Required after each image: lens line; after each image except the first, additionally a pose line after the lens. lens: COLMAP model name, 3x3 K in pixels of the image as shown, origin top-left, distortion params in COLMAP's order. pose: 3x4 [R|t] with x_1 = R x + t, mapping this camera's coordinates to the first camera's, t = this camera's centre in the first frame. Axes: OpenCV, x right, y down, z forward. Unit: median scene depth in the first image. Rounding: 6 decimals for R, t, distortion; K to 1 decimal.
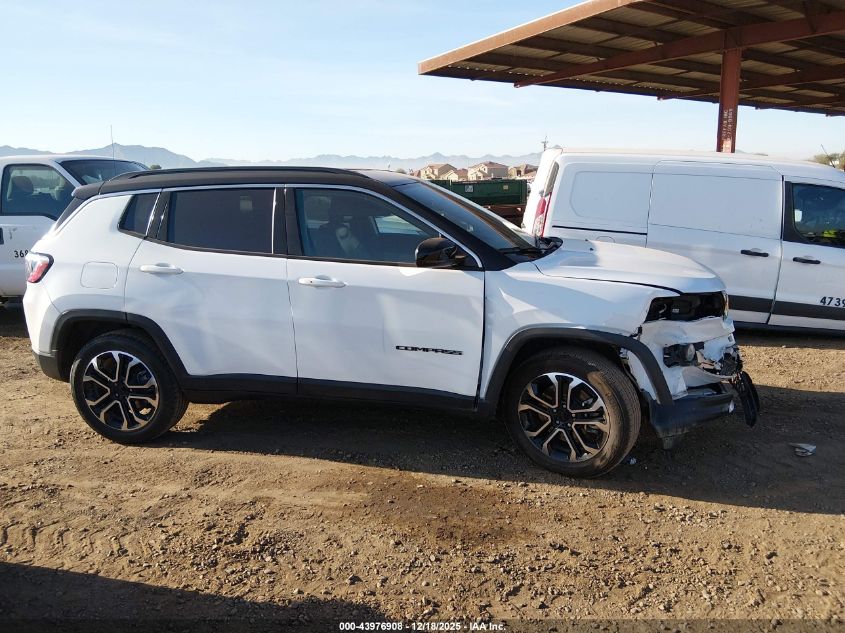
lens RADIAL K [[717.6, 0, 428.2], [0, 717.6, 315.6], [0, 0, 1]] dist [0.003576, 0.006499]
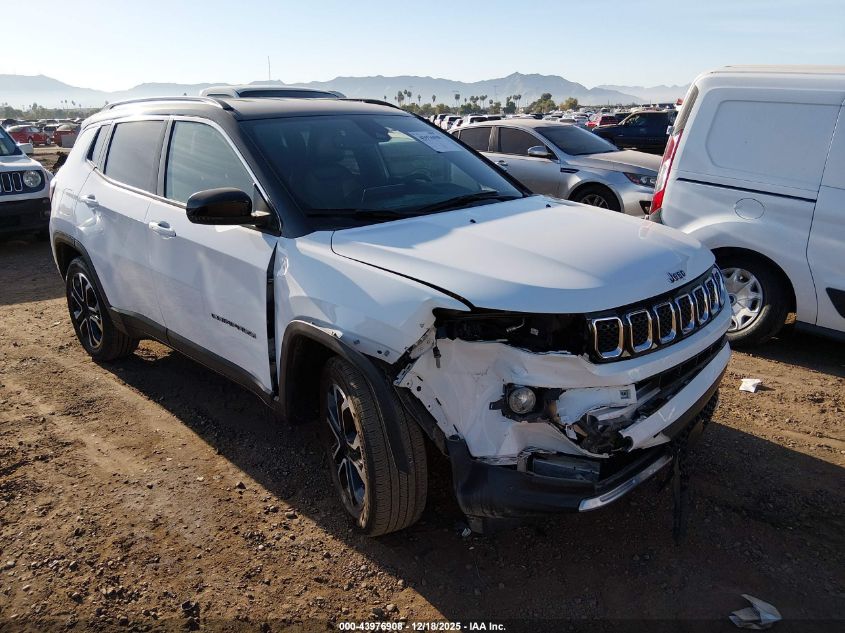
lens RADIAL K [[717.6, 0, 428.2], [0, 717.6, 315.6], [0, 0, 1]] dist [0.003576, 0.006499]
pose [[0.818287, 0.170402, -0.548971, 0.616506], [-0.112899, 0.984091, 0.137180, -0.097703], [0.563613, -0.050275, 0.824508, 0.427082]]
